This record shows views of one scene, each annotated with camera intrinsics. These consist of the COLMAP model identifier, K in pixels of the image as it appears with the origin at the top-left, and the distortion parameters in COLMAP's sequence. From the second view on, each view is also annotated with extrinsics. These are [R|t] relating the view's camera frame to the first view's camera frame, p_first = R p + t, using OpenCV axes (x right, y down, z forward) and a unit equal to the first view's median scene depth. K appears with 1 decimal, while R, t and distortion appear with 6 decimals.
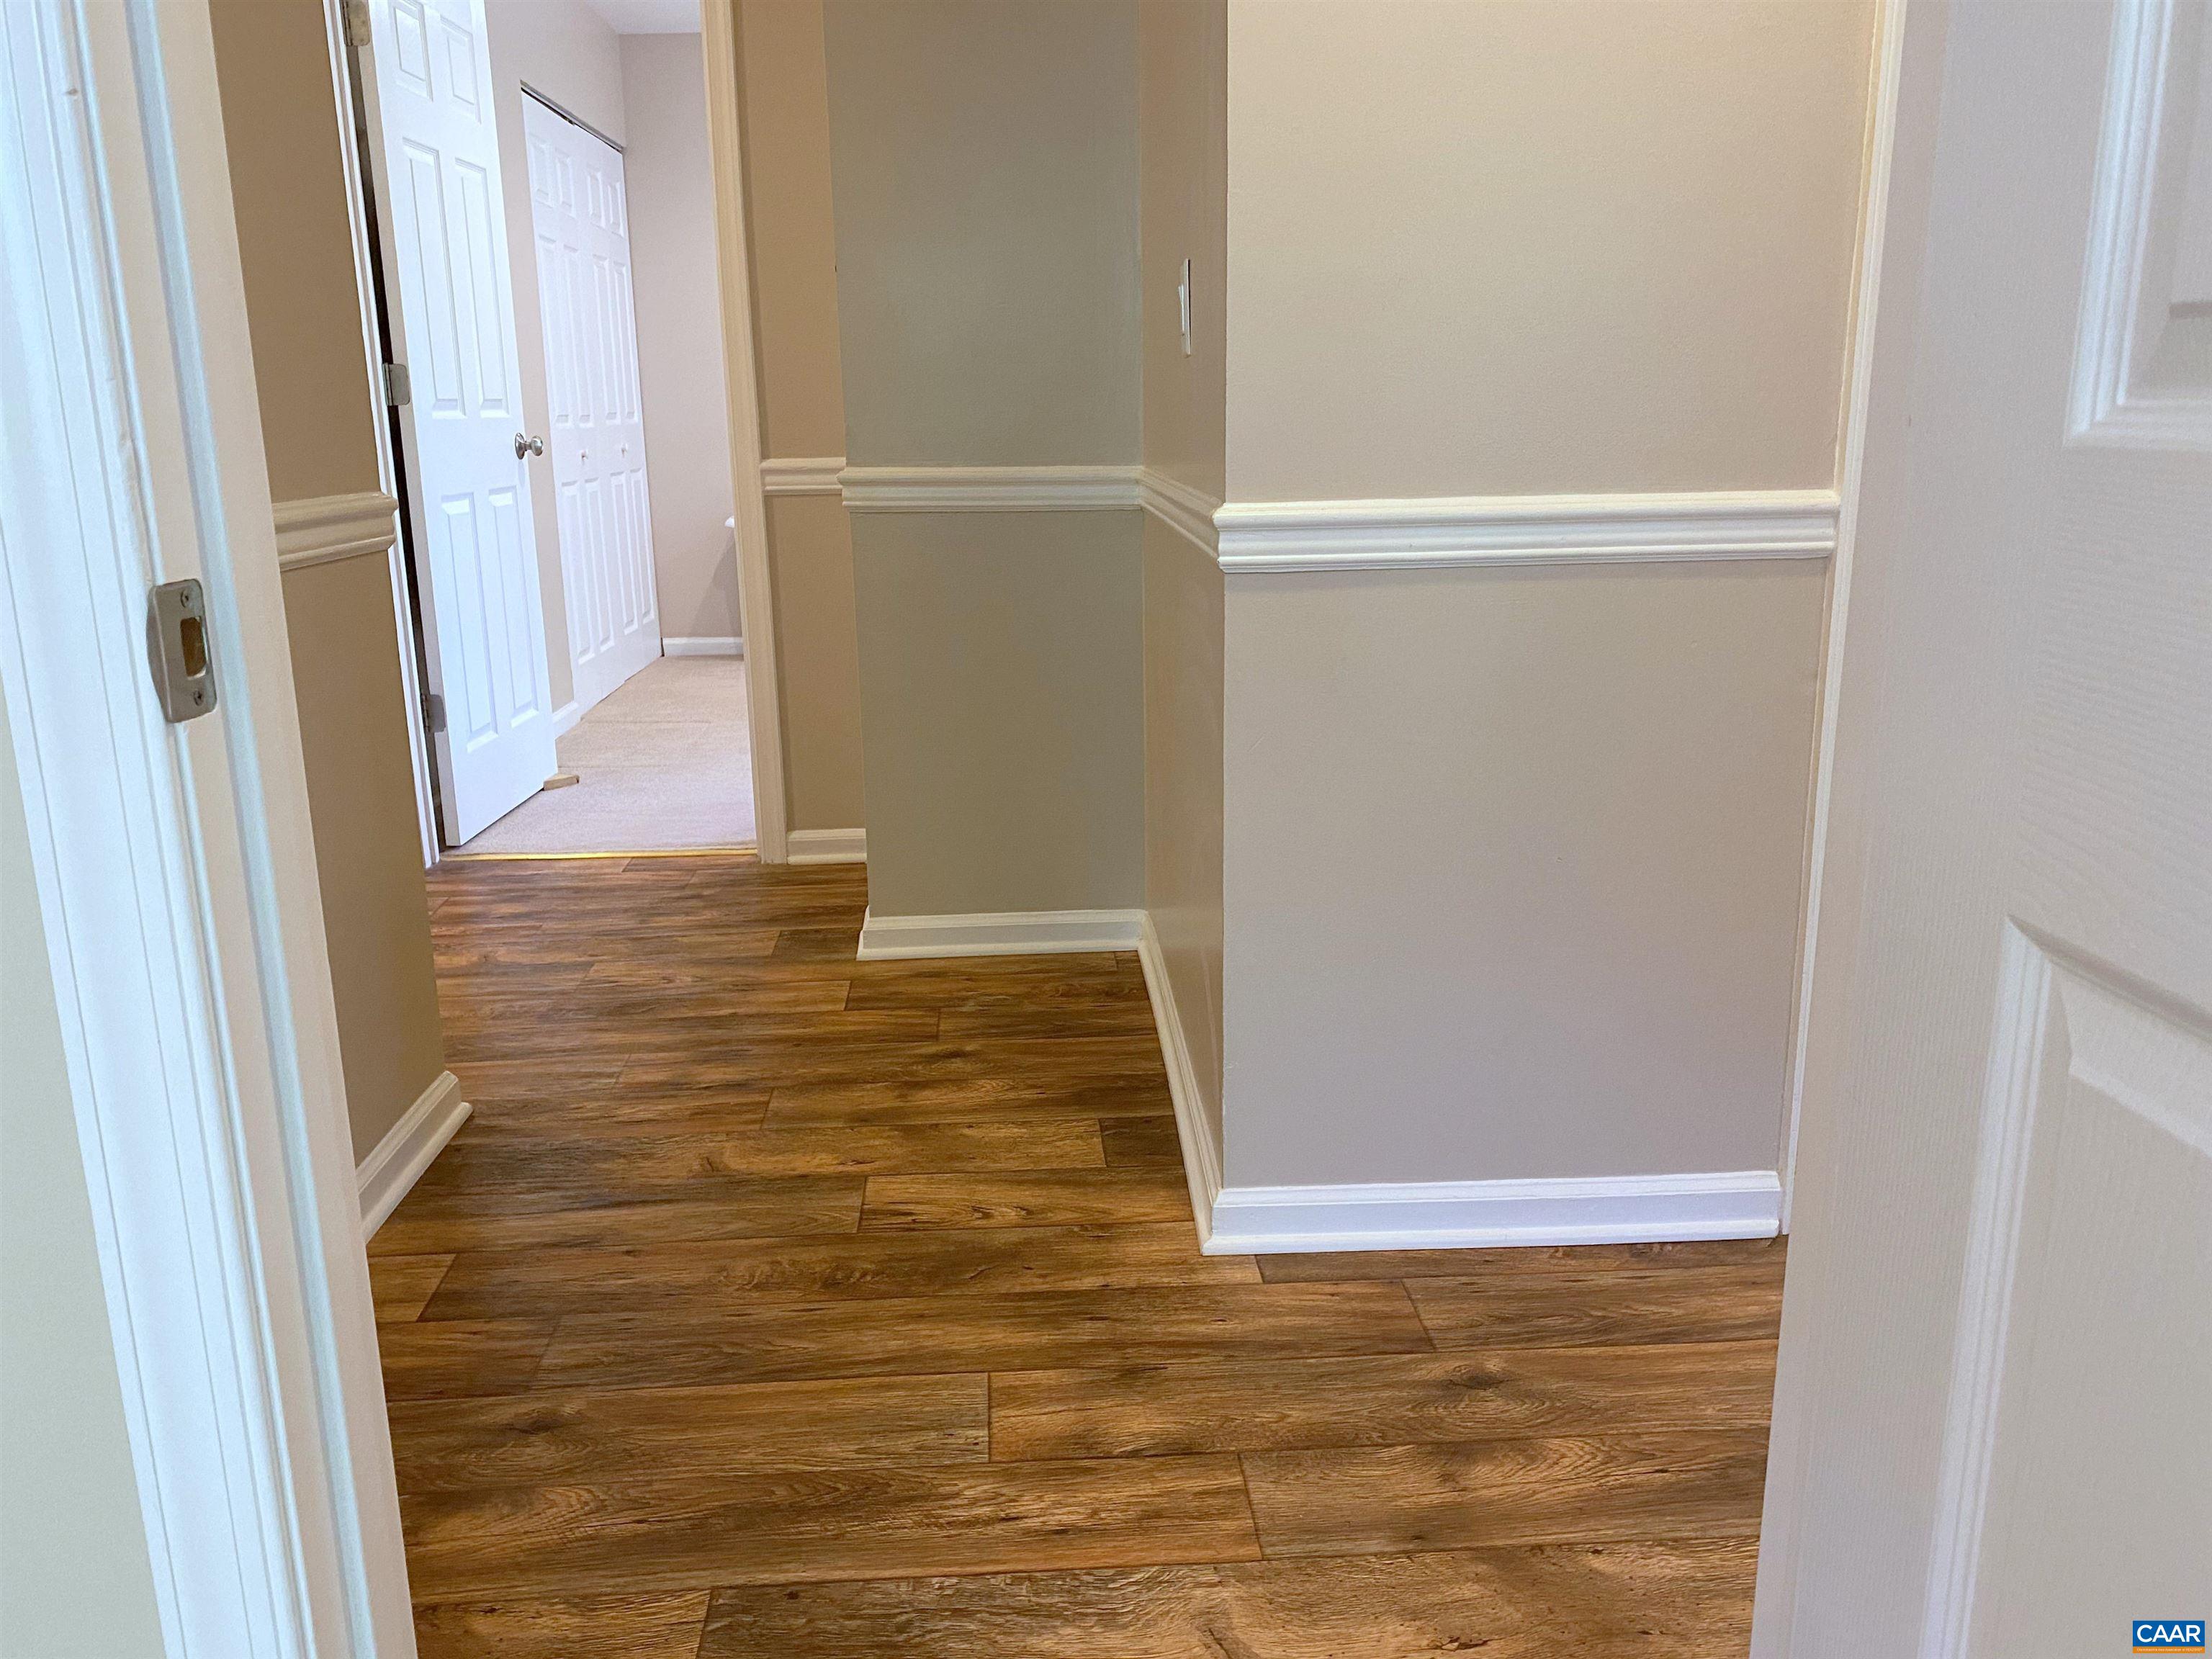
lens RADIAL K [[1694.7, 0, 1106.0], [0, 1694.7, 829.5], [0, 0, 1]] dist [0.000209, 0.000053]
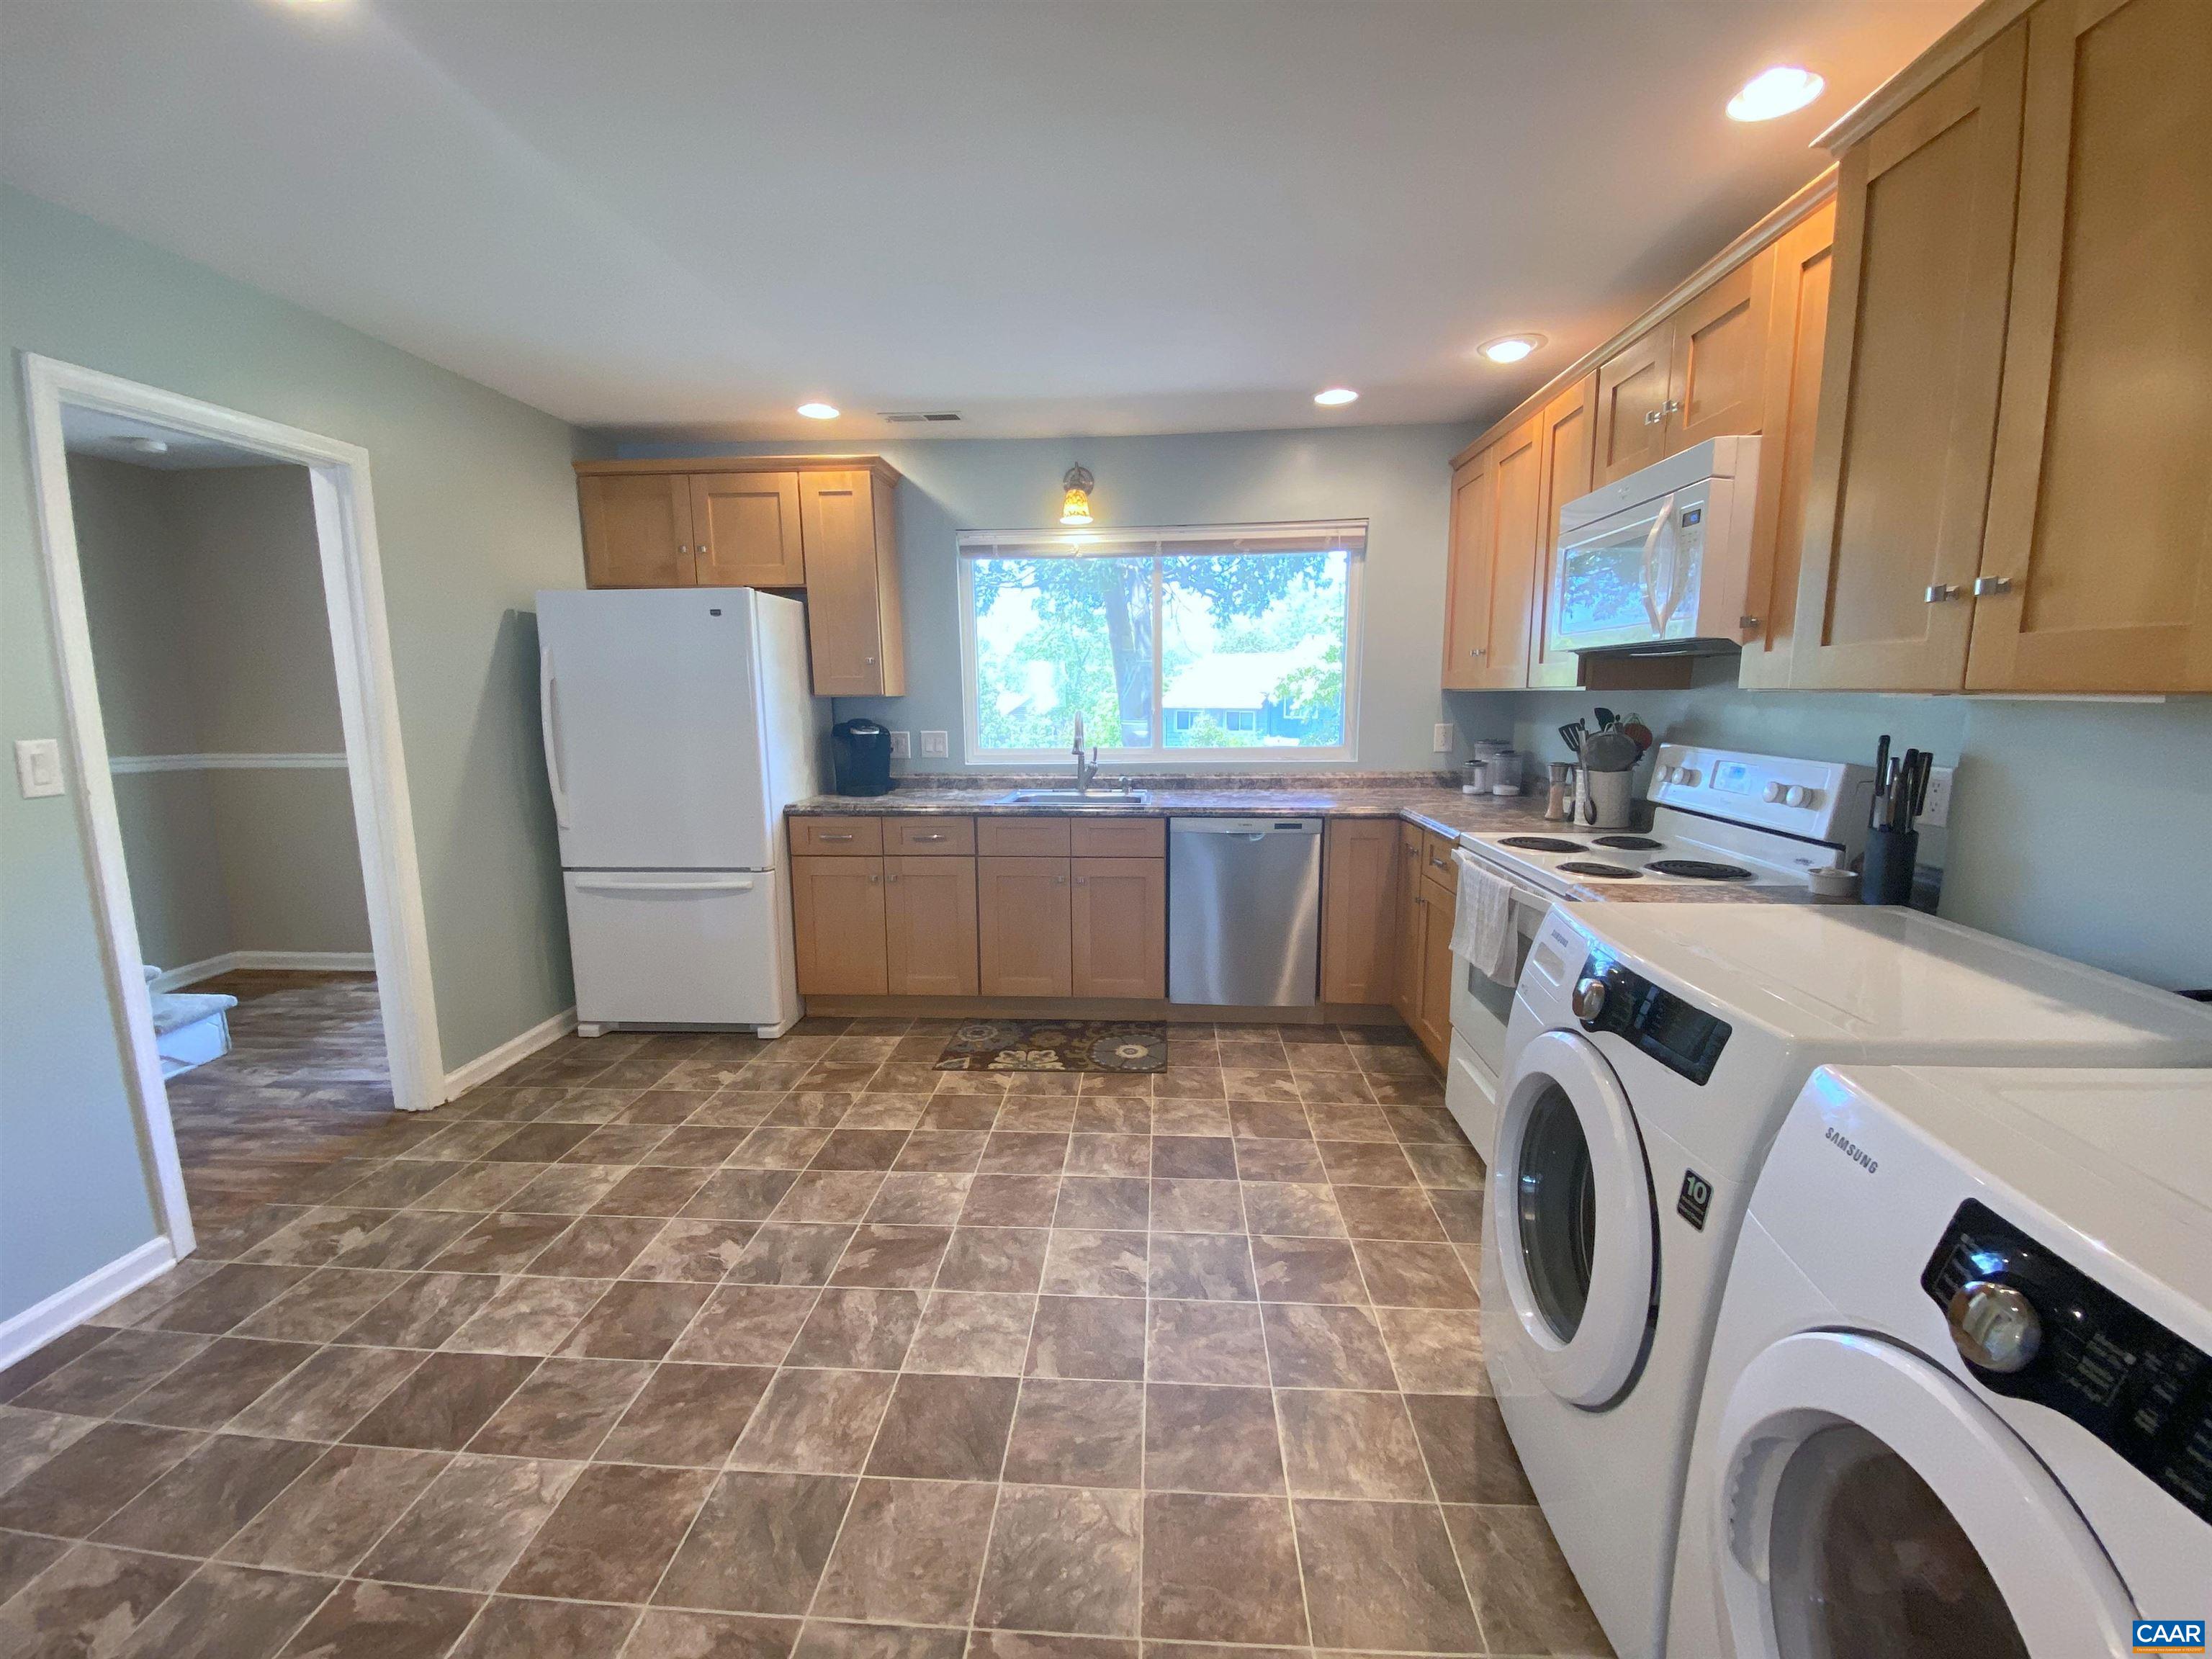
lens RADIAL K [[903.8, 0, 1106.0], [0, 903.8, 829.5], [0, 0, 1]] dist [0.053051, -0.025506]
pose [[-0.994004, 0.004814, 0.109238, -1.863351], [0.046579, 0.922495, 0.383188, -0.785097], [-0.098927, 0.385979, -0.917188, 2.304962]]
